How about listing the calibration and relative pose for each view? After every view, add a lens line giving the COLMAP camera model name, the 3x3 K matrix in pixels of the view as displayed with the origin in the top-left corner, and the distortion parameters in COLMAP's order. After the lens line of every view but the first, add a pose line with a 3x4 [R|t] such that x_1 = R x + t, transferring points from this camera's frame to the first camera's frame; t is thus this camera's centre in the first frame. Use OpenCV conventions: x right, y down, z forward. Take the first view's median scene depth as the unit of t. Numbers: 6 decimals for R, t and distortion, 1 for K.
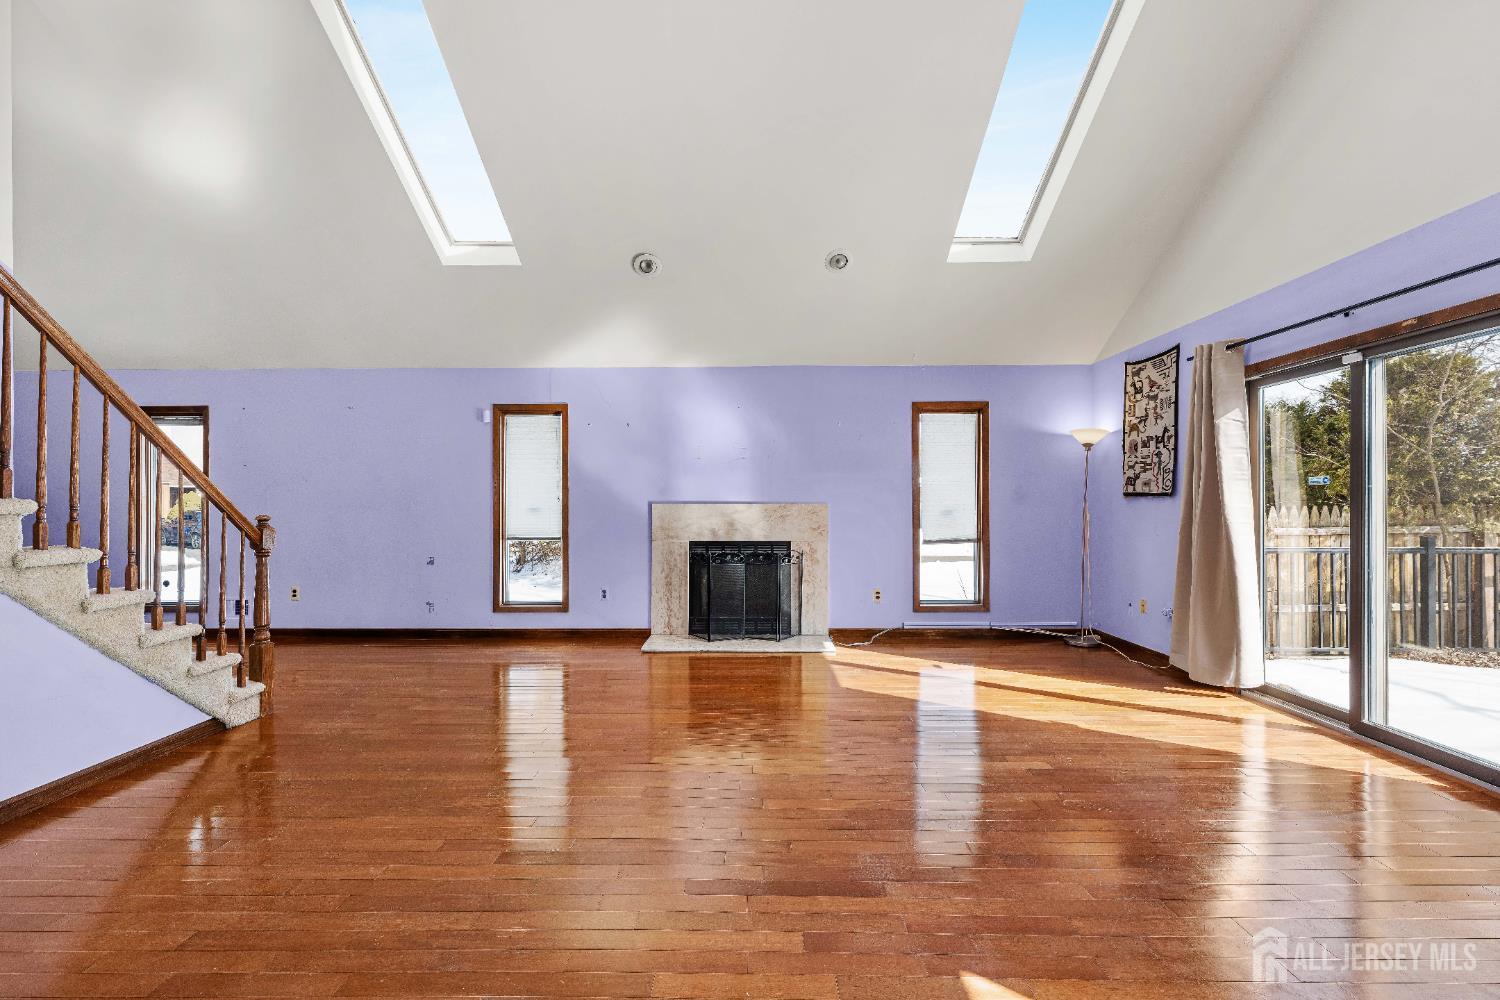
lens RADIAL K [[597.6, 0, 746.6], [0, 597.6, 496.0], [0, 0, 1]] dist [0.000001, -0.000088]
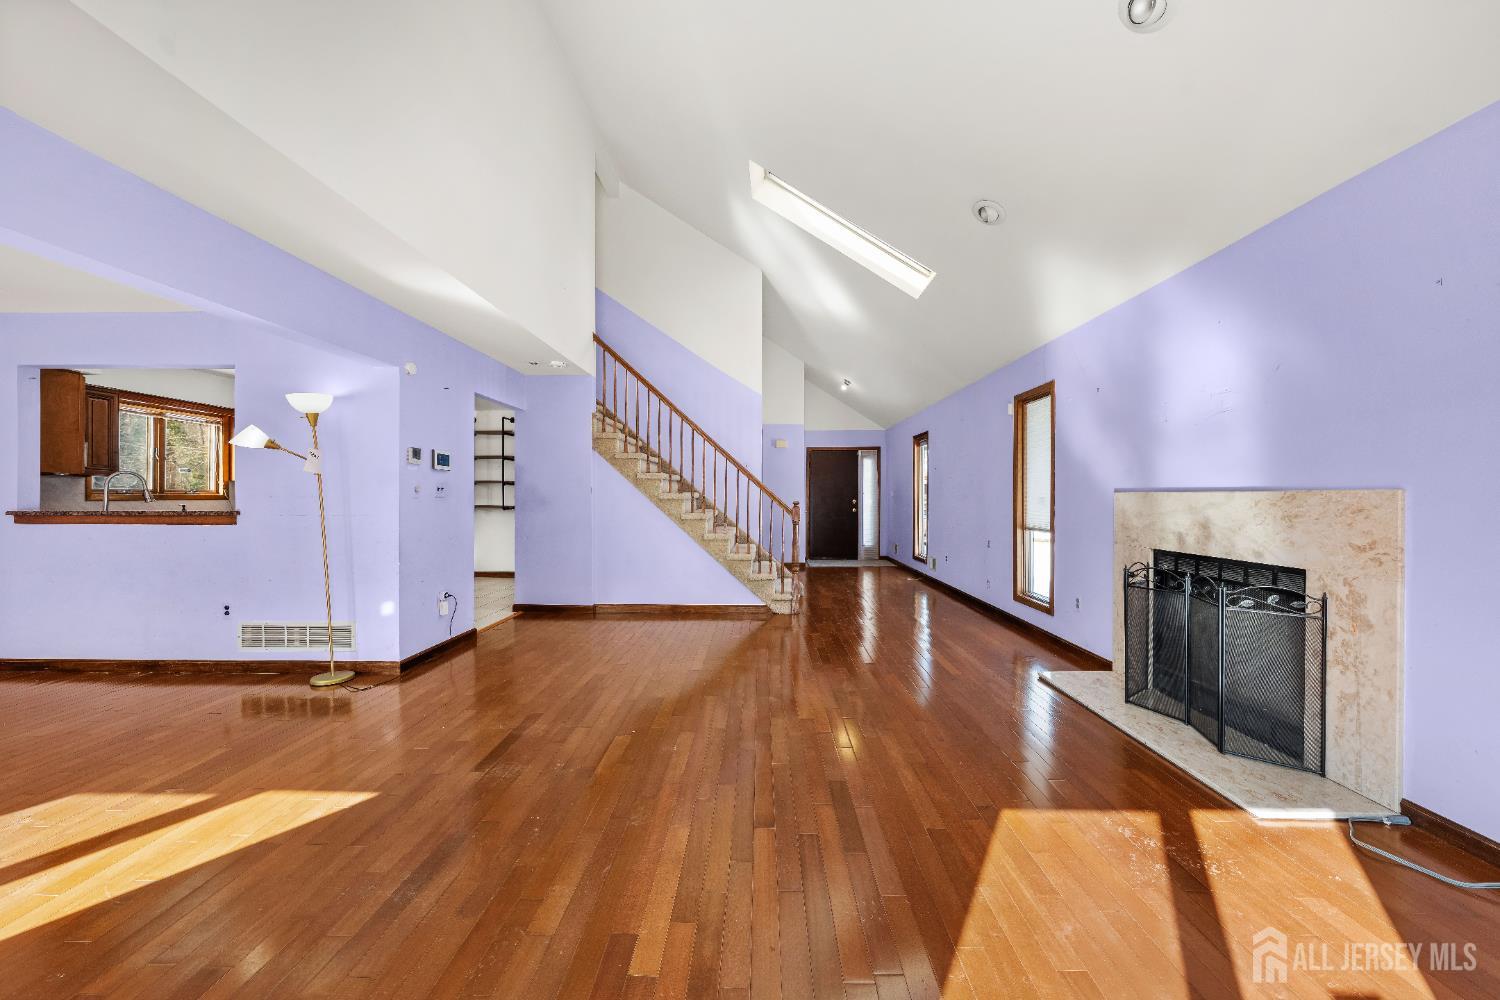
lens RADIAL K [[545.9, 0, 748.9], [0, 545.9, 494.5], [0, 0, 1]] dist [-0.014911, -0.000057]
pose [[-0.012290, -0.006121, -0.999906, 0.491948], [0.013615, 0.999888, -0.006289, 0.012953], [0.999832, -0.013691, -0.012205, 0.551025]]
